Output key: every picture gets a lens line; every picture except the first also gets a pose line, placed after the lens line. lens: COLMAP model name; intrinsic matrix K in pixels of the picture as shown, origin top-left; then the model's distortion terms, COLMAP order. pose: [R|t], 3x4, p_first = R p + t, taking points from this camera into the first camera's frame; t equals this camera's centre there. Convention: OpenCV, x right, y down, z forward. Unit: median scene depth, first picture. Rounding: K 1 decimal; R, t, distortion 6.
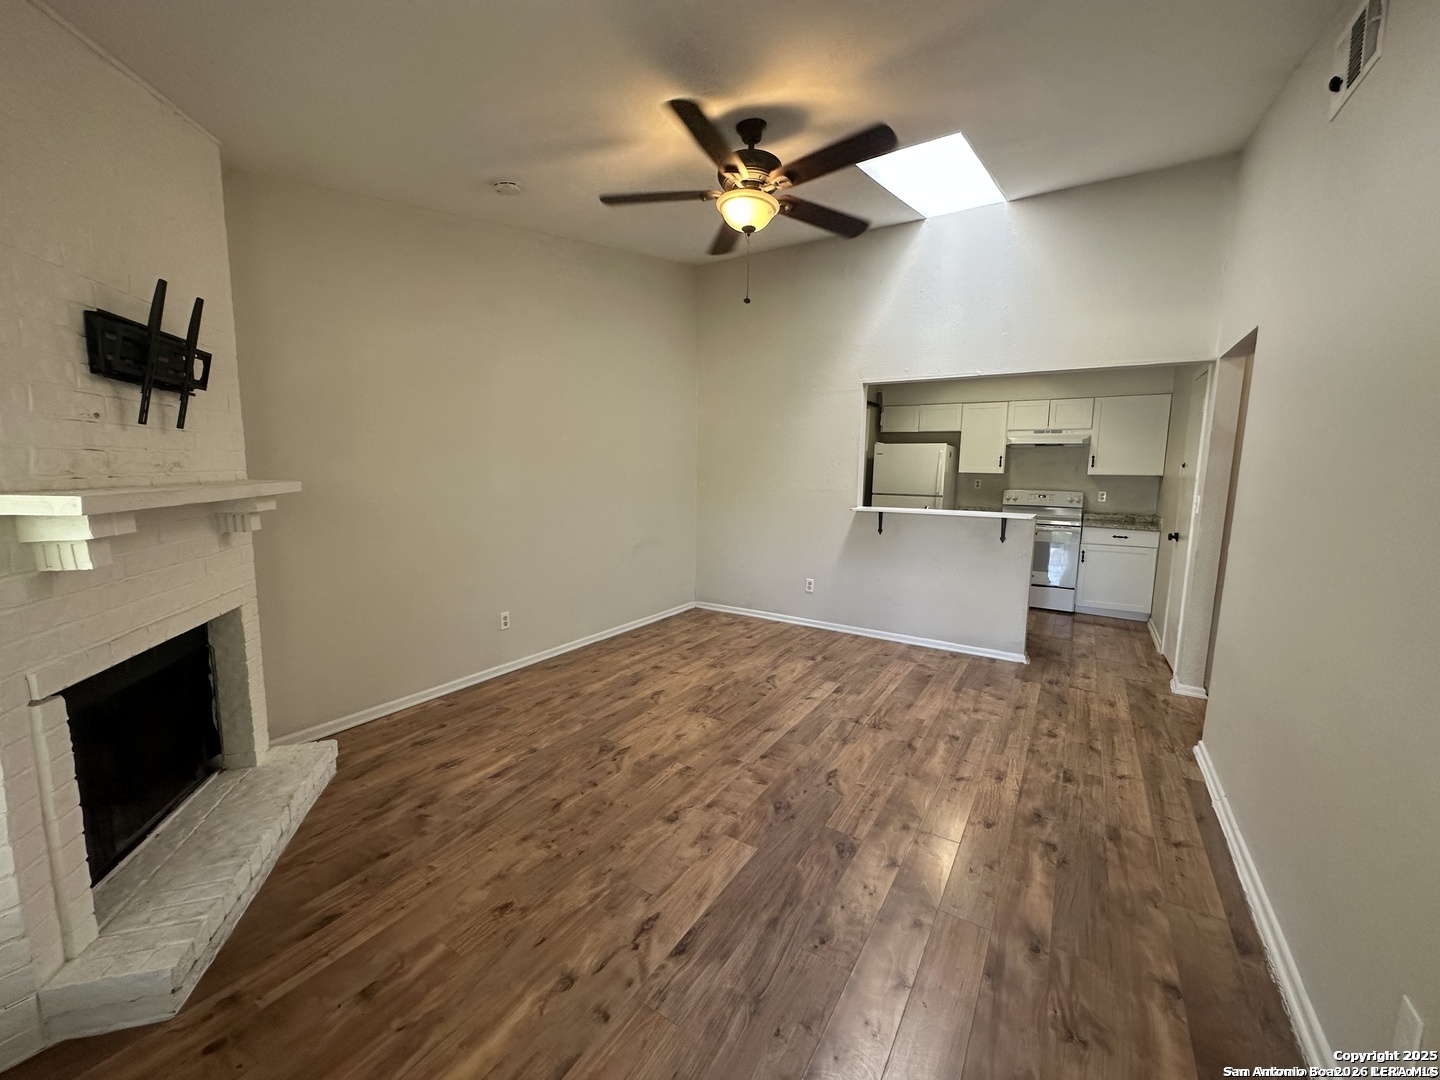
lens RADIAL K [[575.6, 0, 713.8], [0, 575.6, 537.7], [0, 0, 1]] dist [-0.001584, 0.000191]
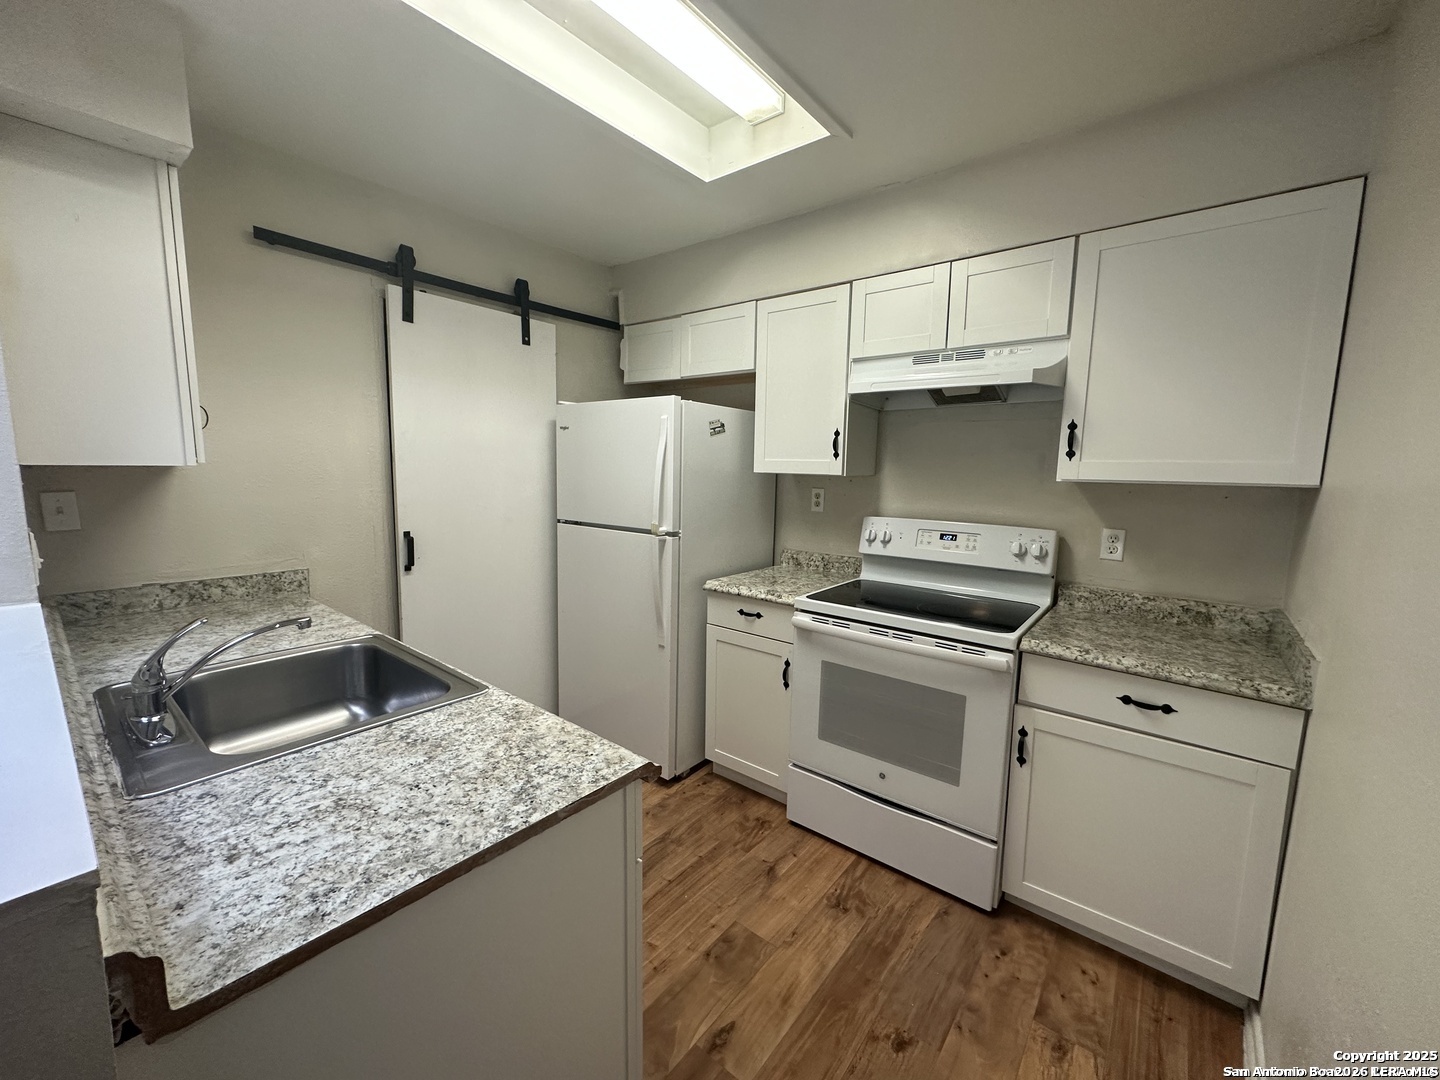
lens RADIAL K [[575.6, 0, 728.6], [0, 575.6, 536.4], [0, 0, 1]] dist [-0.001584, 0.000191]
pose [[0.995172, 0.013685, -0.097185, 0.237579], [-0.012866, 0.999876, 0.009045, -0.037661], [0.097297, -0.007751, 0.995225, 0.314559]]
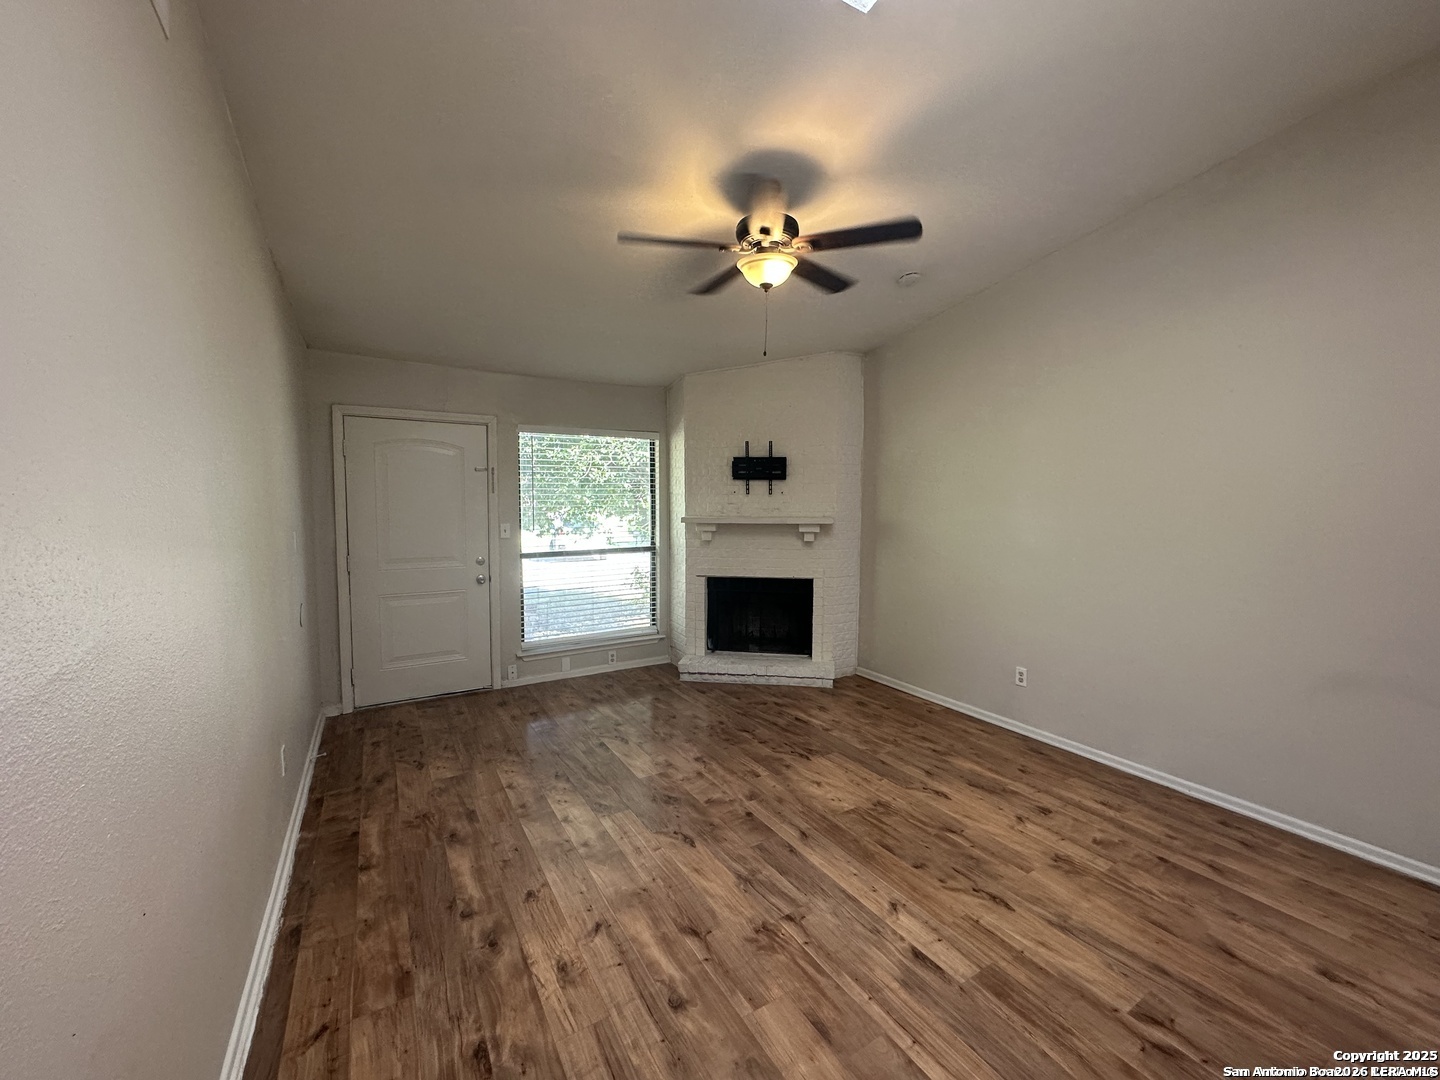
lens RADIAL K [[575.6, 0, 726.0], [0, 575.6, 540.2], [0, 0, 1]] dist [-0.001584, 0.000191]
pose [[-0.435900, 0.051334, -0.898530, 0.975961], [-0.117290, 0.986617, 0.113266, -0.179317], [0.892320, 0.154761, -0.424045, 1.351639]]
